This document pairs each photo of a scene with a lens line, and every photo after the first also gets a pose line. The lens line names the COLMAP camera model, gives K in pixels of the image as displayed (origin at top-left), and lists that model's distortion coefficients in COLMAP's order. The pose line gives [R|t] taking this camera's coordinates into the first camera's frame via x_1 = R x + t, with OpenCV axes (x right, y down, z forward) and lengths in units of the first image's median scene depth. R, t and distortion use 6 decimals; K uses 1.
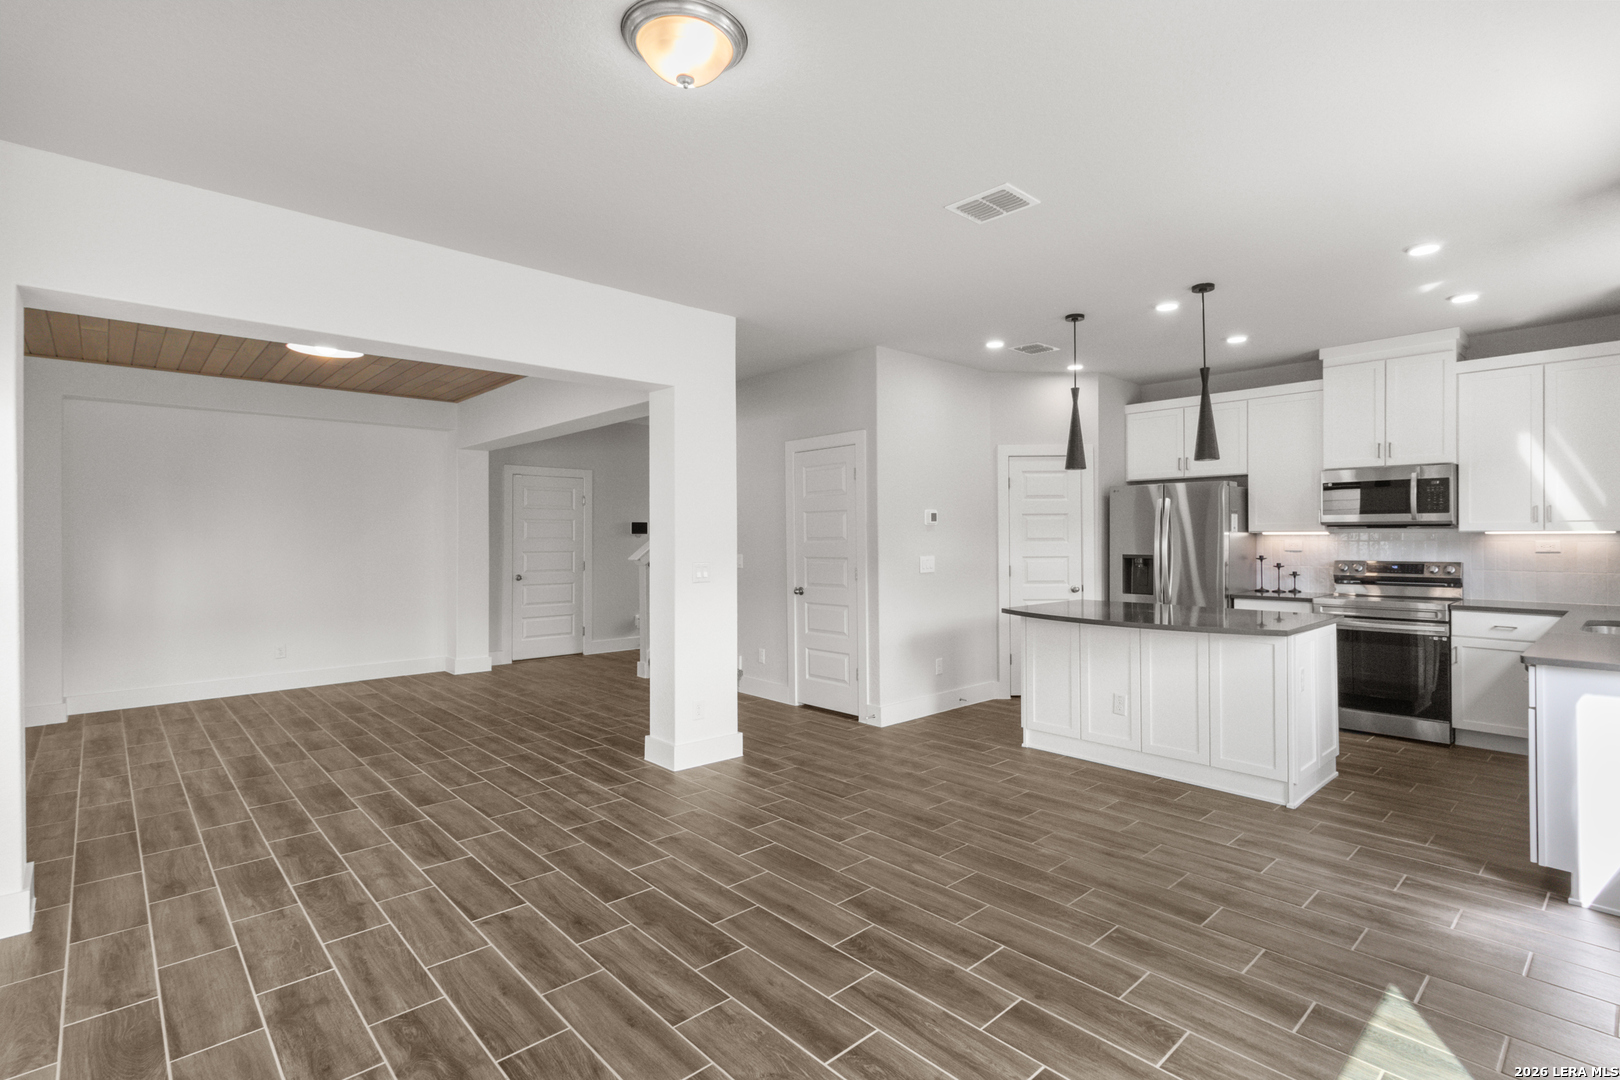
lens RADIAL K [[769.1, 0, 837.8], [0, 769.1, 532.0], [0, 0, 1]] dist [0.008492, -0.000257]
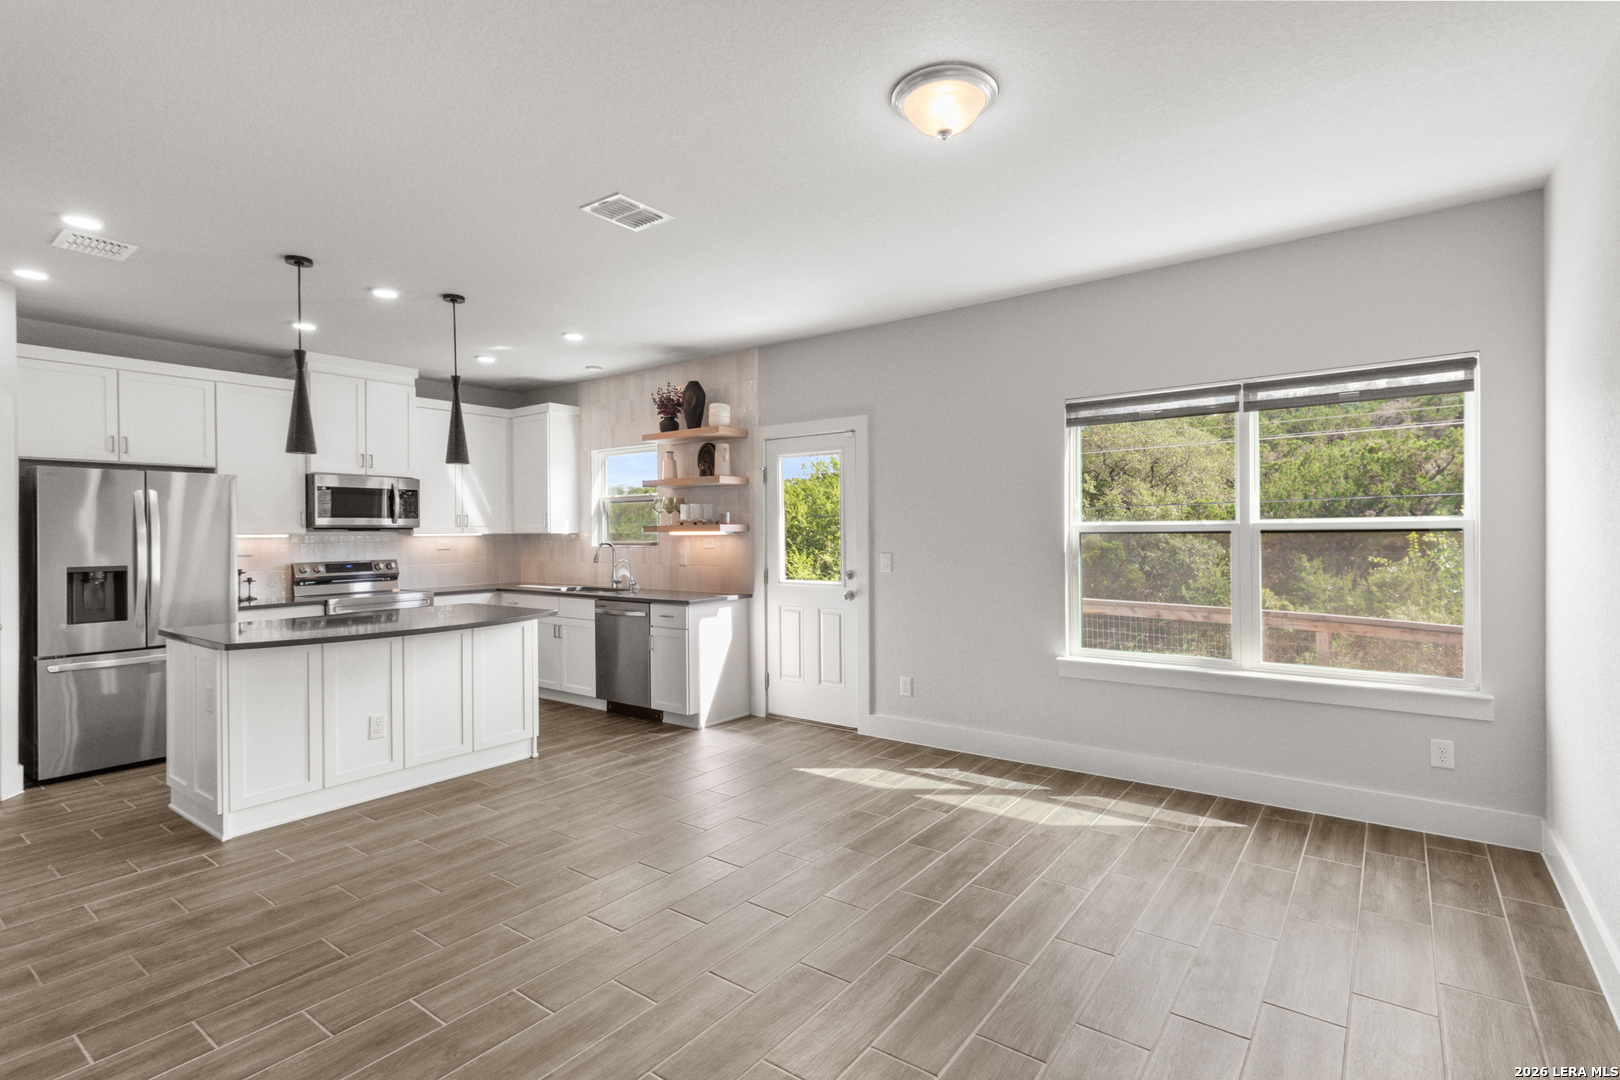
lens RADIAL K [[769.1, 0, 837.8], [0, 769.1, 532.0], [0, 0, 1]] dist [0.008492, -0.000257]
pose [[-0.183652, 0.004827, 0.982979, -0.528137], [0.005395, 0.999978, -0.003903, 0.004867], [-0.982977, 0.004586, -0.183674, 0.557458]]
